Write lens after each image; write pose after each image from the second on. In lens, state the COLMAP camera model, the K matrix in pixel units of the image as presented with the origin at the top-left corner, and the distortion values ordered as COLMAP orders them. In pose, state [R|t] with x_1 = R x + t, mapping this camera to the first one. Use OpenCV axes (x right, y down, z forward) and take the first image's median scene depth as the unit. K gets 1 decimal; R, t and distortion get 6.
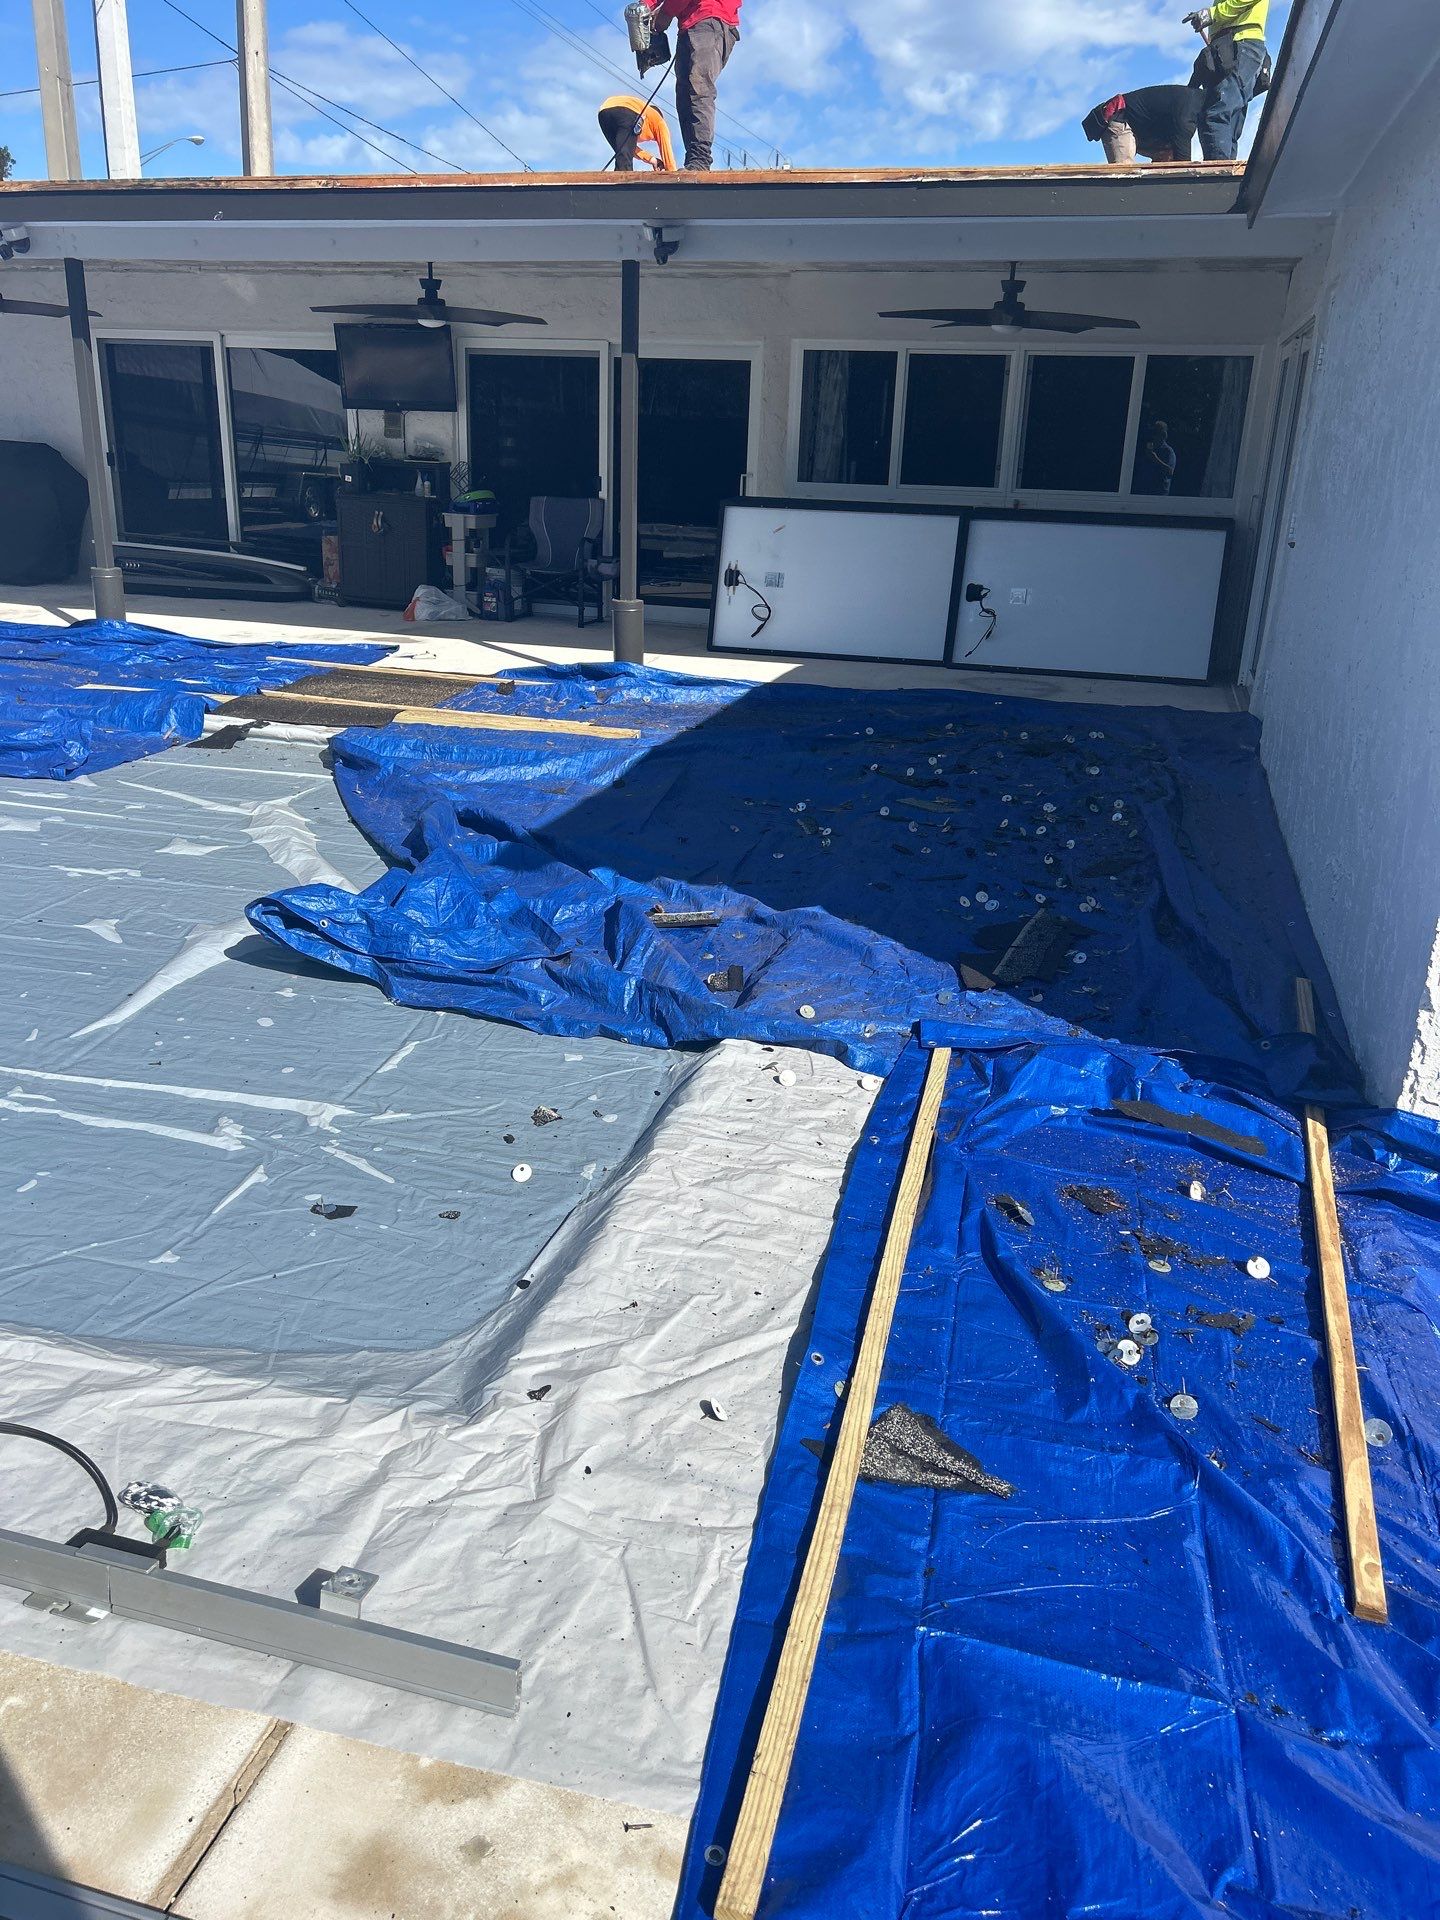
lens RADIAL K [[1409.0, 0, 728.1], [0, 1409.0, 944.5], [0, 0, 1]] dist [0.034244, -0.058199]
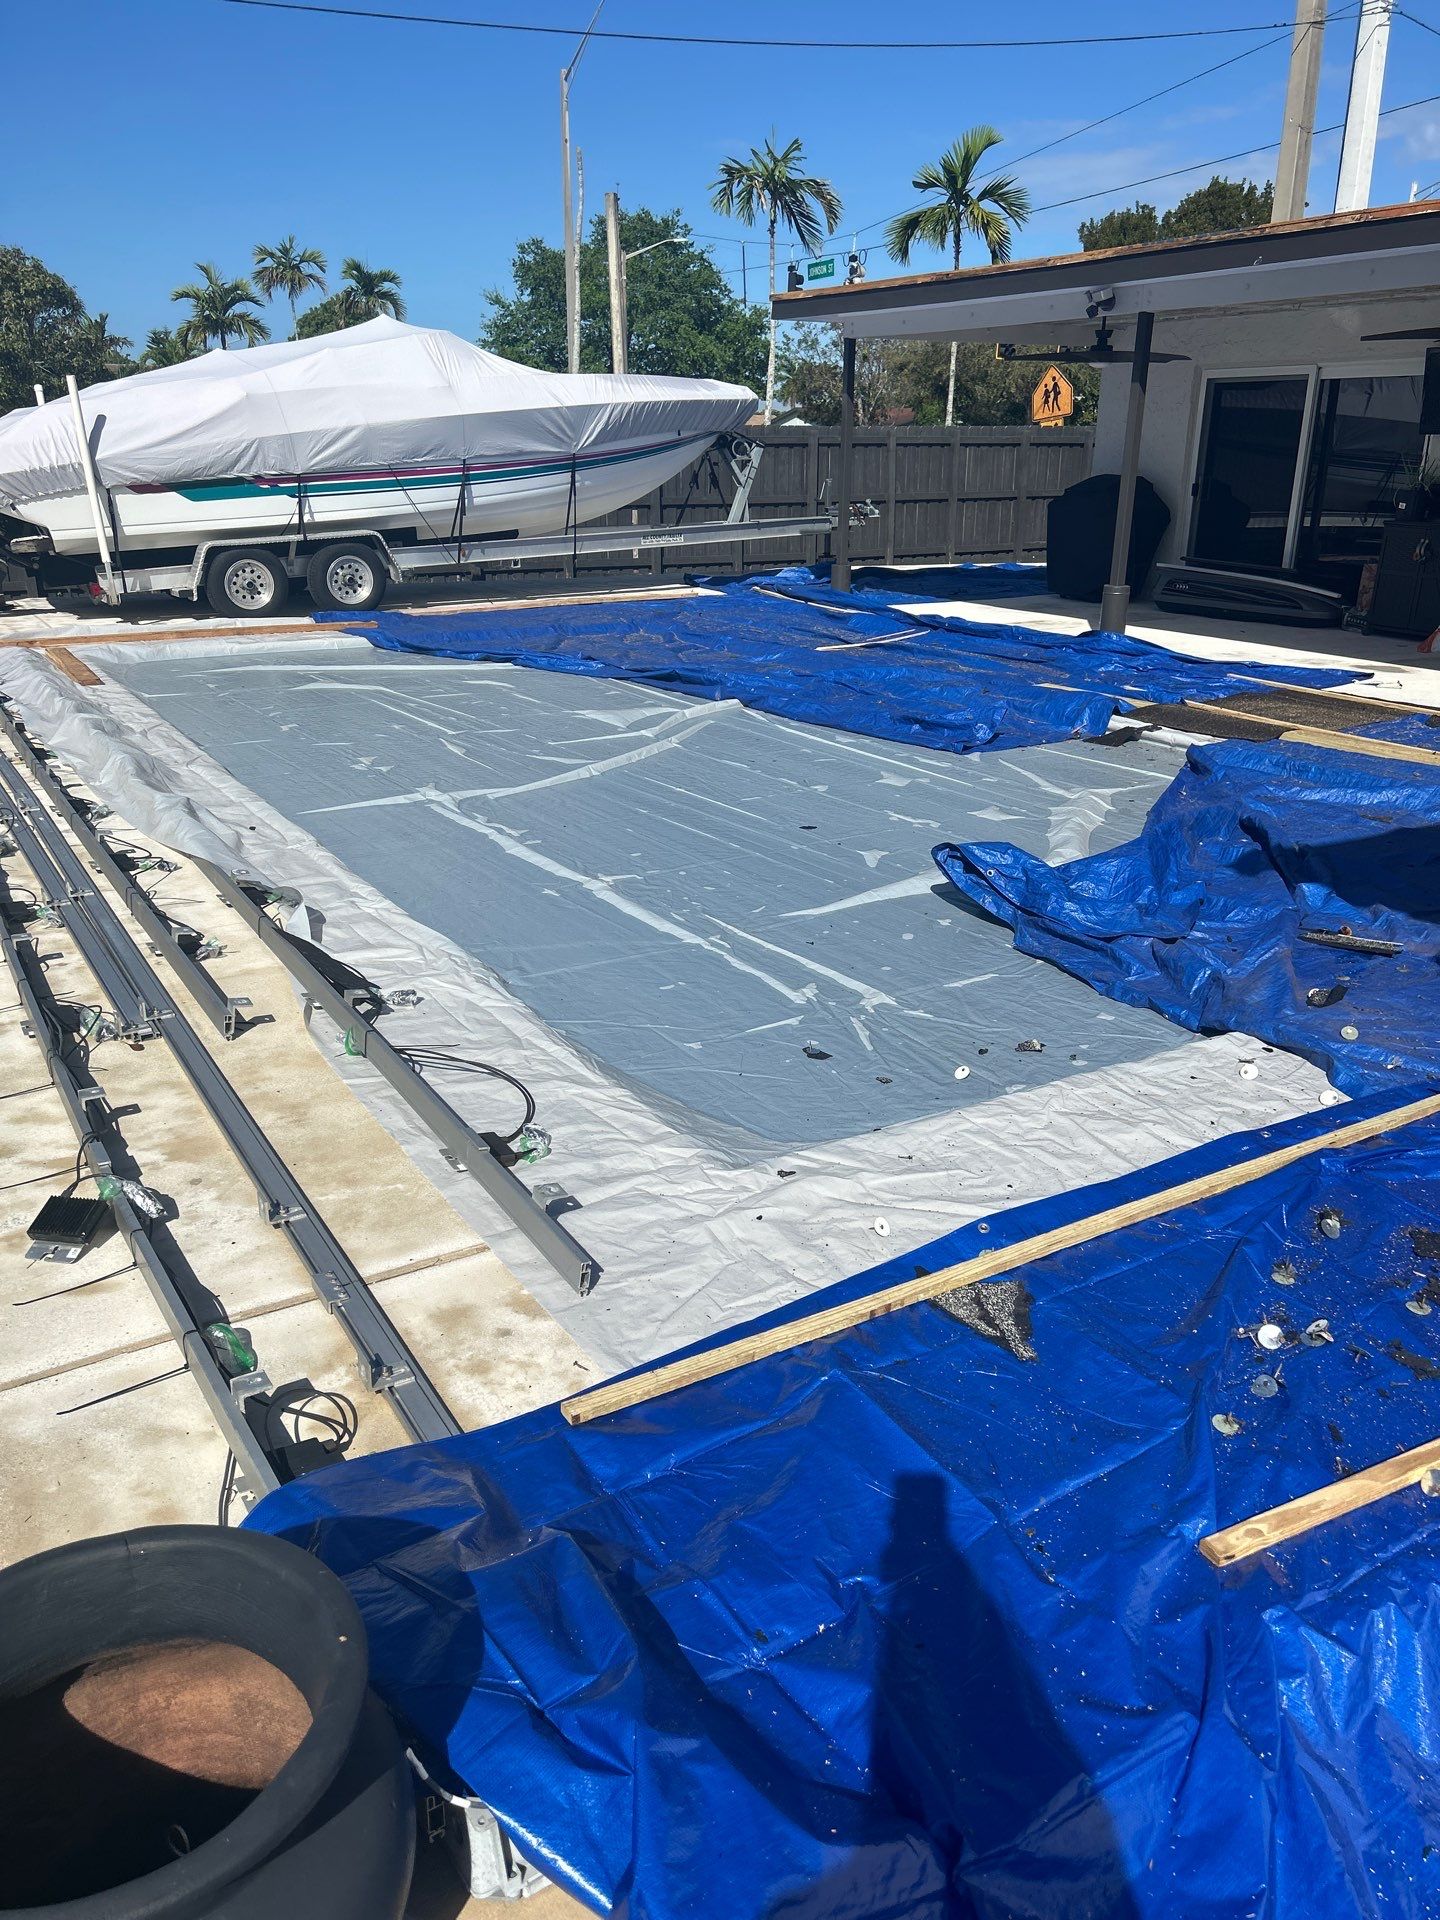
lens RADIAL K [[1409.0, 0, 722.7], [0, 1409.0, 946.5], [0, 0, 1]] dist [0.034244, -0.058199]
pose [[0.718427, 0.200639, -0.666038, 0.324595], [-0.212833, 0.974982, 0.064132, 0.015702], [0.662242, 0.095681, 0.743156, -0.027785]]
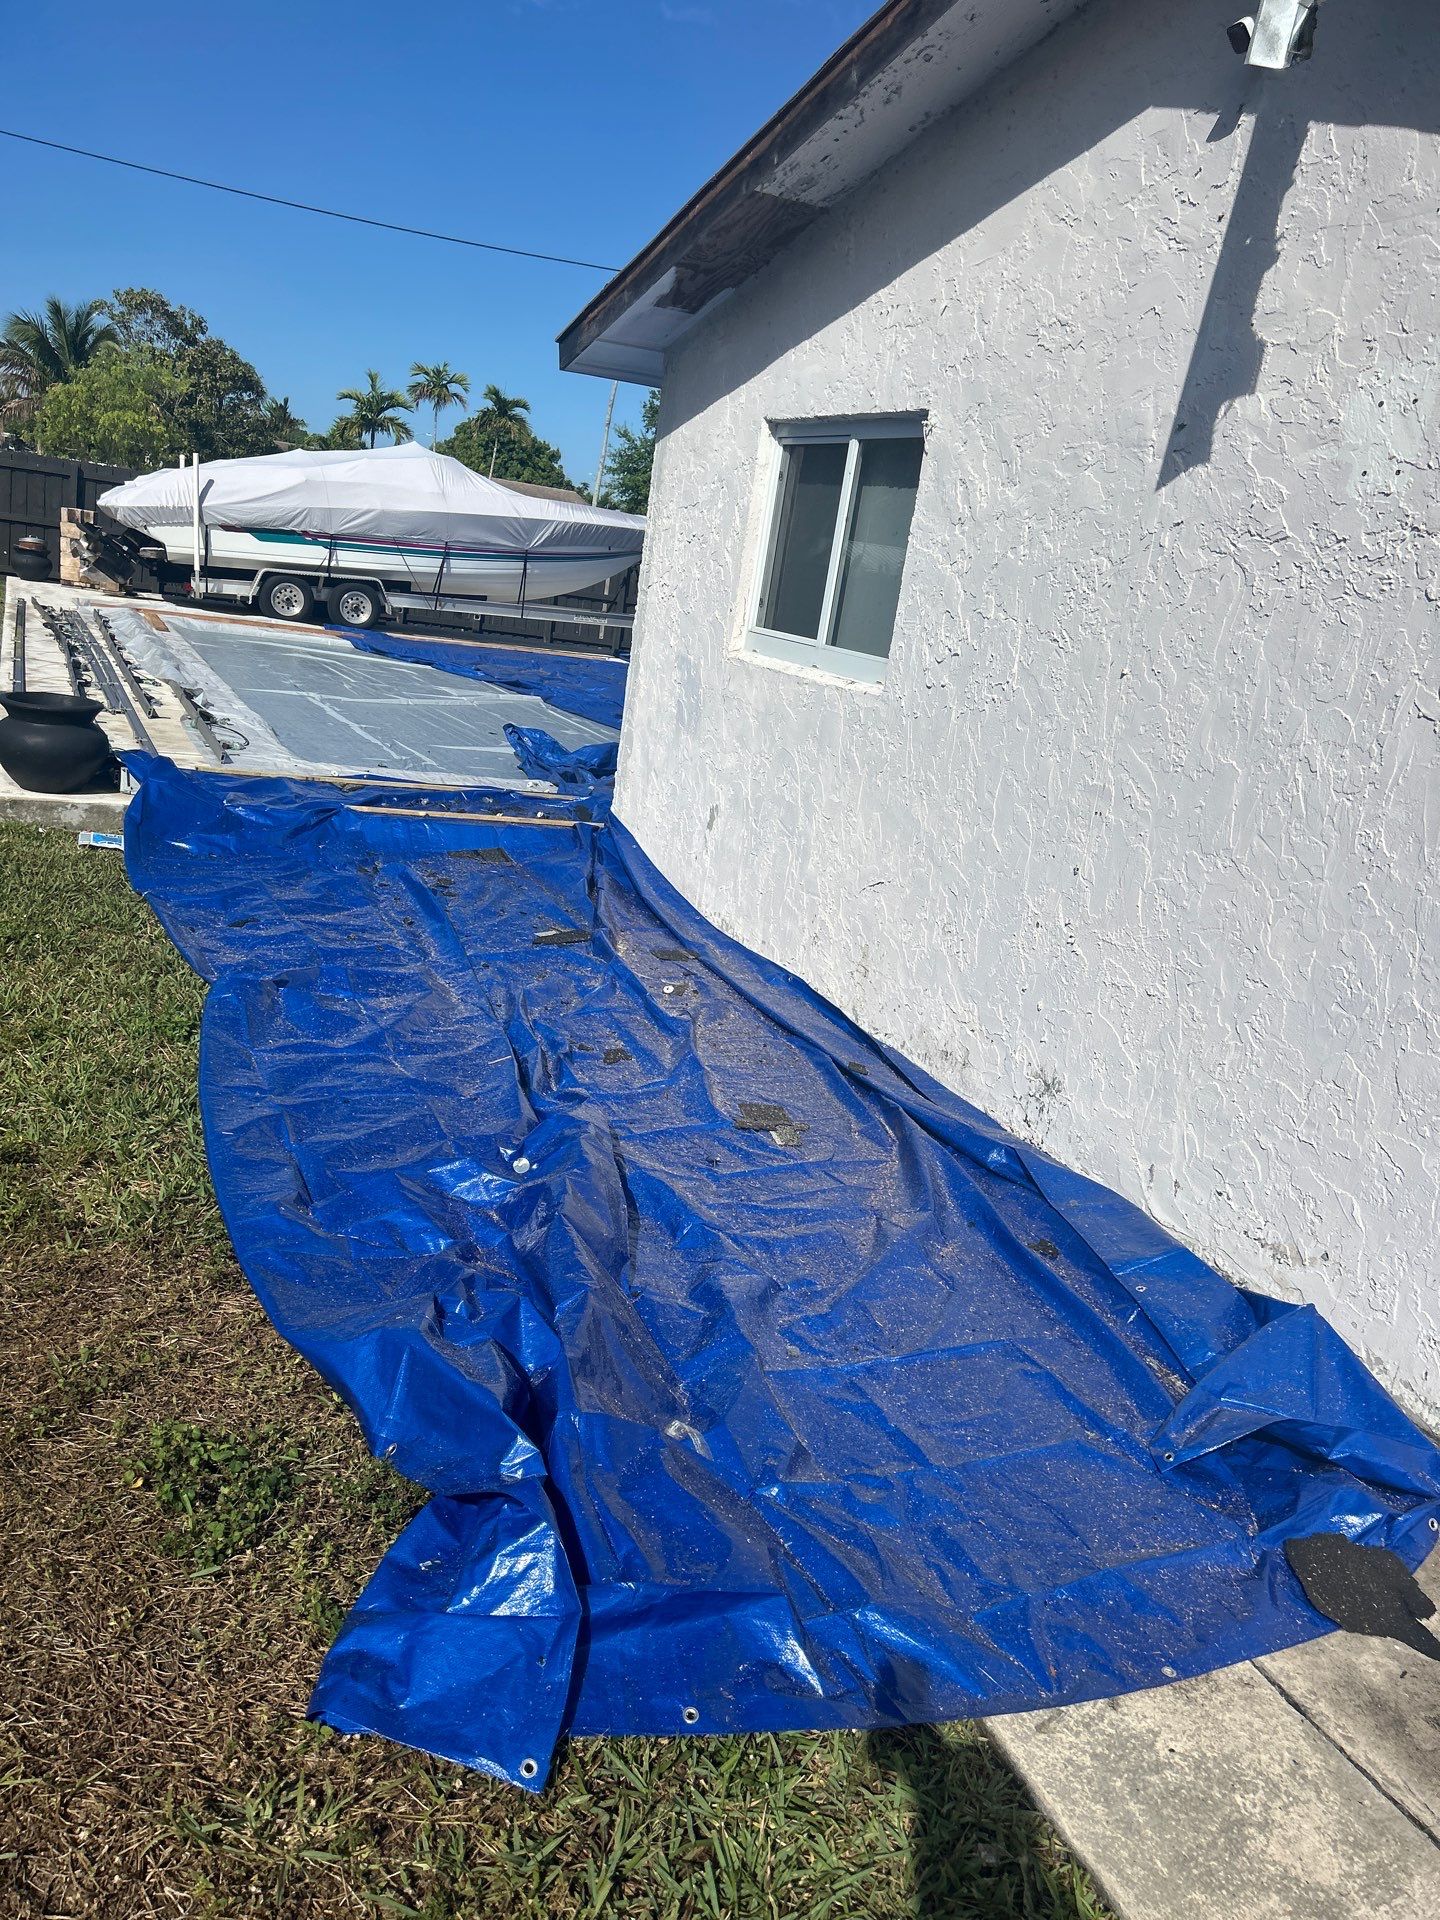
lens RADIAL K [[1409.0, 0, 723.1], [0, 1409.0, 955.1], [0, 0, 1]] dist [0.034244, -0.058199]
pose [[0.641730, 0.251453, -0.724537, 1.715928], [-0.364282, 0.931289, 0.000559, 0.196841], [0.674894, 0.263577, 0.689235, -0.374143]]
